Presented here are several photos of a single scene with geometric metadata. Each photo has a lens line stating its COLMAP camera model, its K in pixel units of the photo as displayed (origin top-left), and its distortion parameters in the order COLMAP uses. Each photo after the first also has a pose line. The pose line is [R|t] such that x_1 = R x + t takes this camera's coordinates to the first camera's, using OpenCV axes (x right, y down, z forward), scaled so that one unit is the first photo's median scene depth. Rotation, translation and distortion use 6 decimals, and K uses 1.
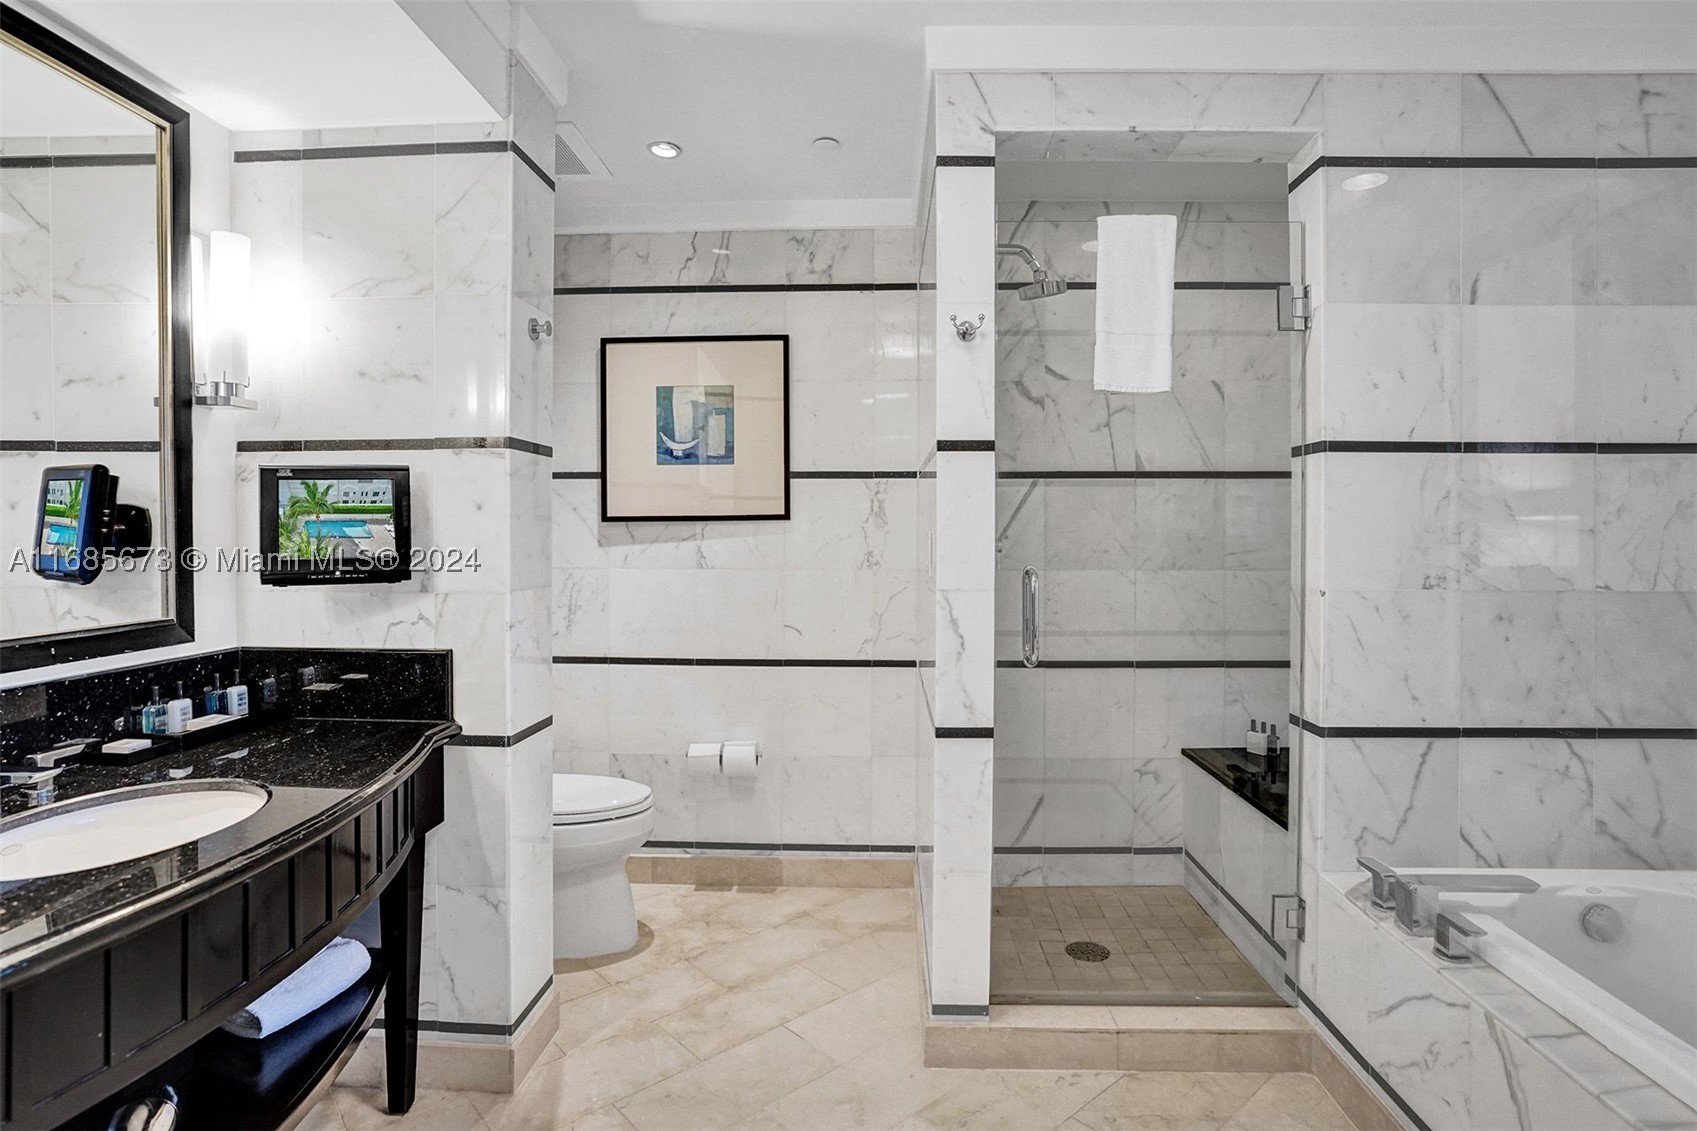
lens RADIAL K [[805.8, 0, 865.7], [0, 805.8, 561.0], [0, 0, 1]] dist [-0.070037, 0.028166]
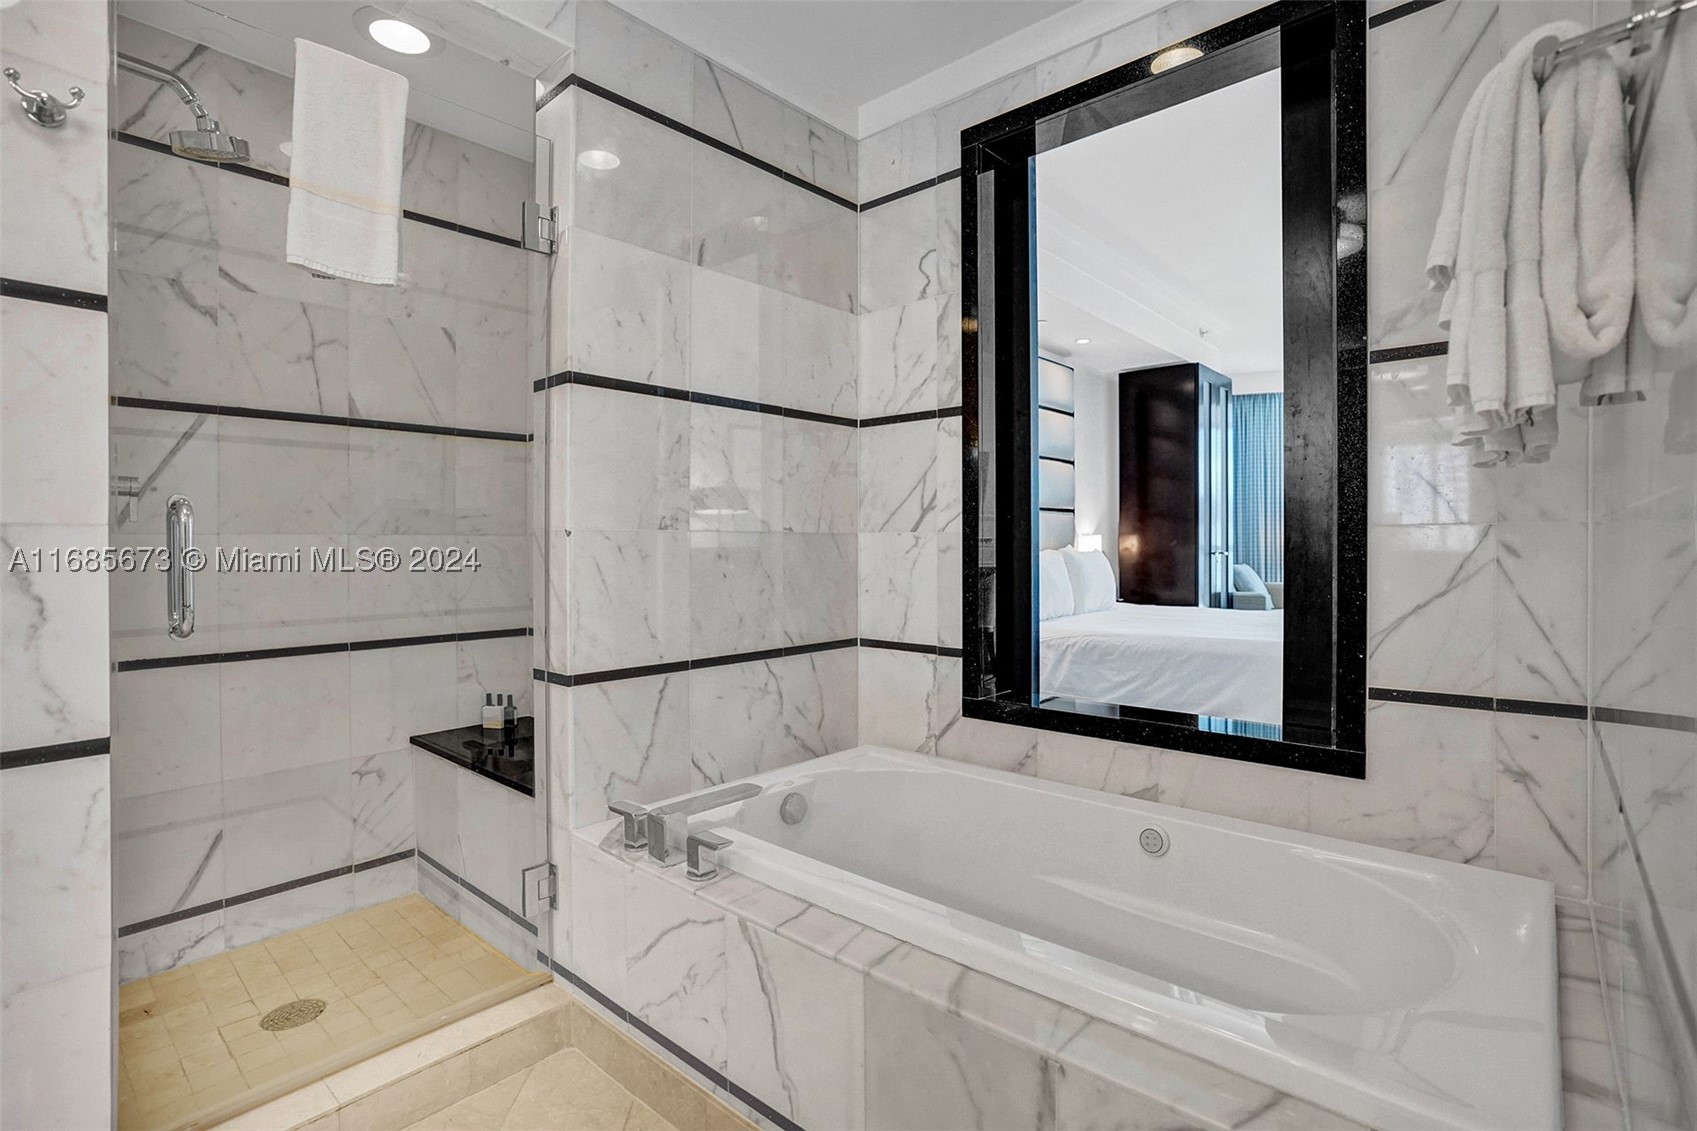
lens RADIAL K [[810.4, 0, 845.2], [0, 810.4, 543.9], [0, 0, 1]] dist [-0.046228, 0.020530]
pose [[0.636374, -0.004872, 0.771365, 0.046933], [0.007287, 0.999973, 0.000304, 0.056404], [-0.771346, 0.005428, 0.636393, 0.134438]]
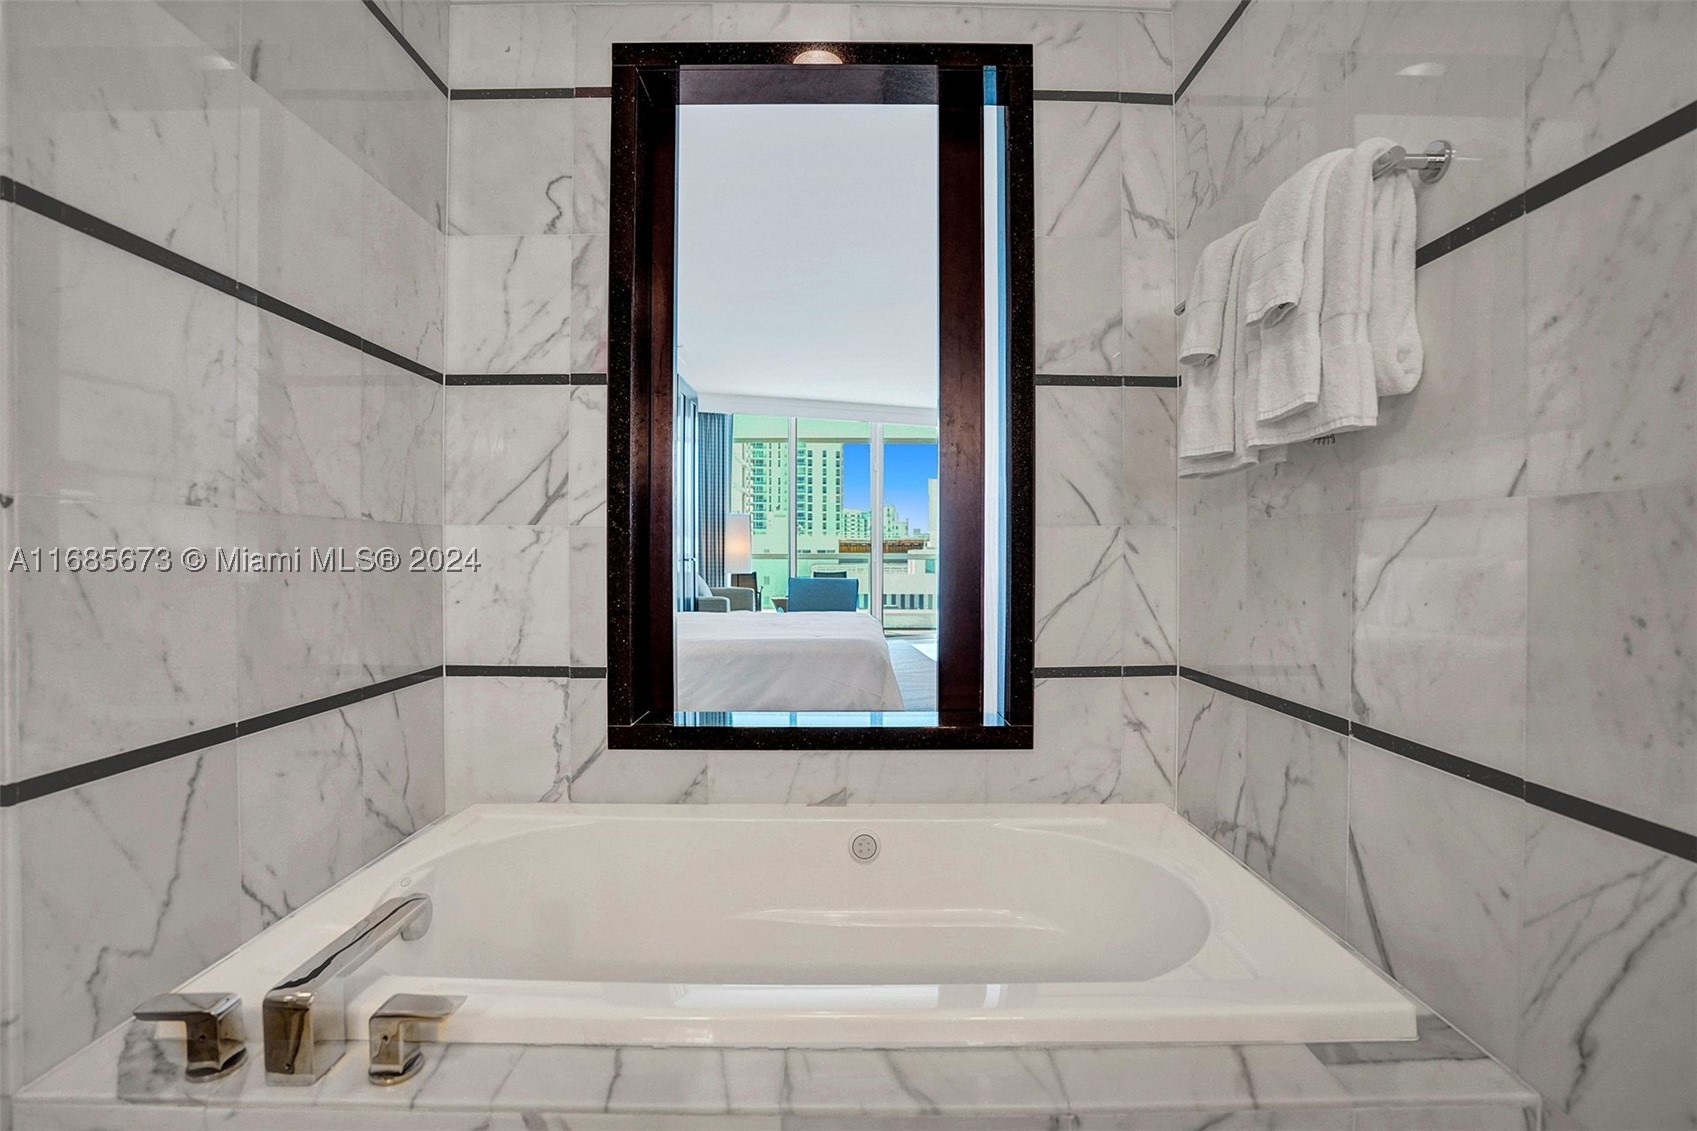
lens RADIAL K [[805.8, 0, 865.7], [0, 805.8, 561.0], [0, 0, 1]] dist [-0.070037, 0.028166]
pose [[-0.042904, -0.012208, 0.999005, 0.094553], [0.001027, 0.999924, 0.012264, 0.072159], [-0.999079, 0.001552, -0.042888, 0.503536]]
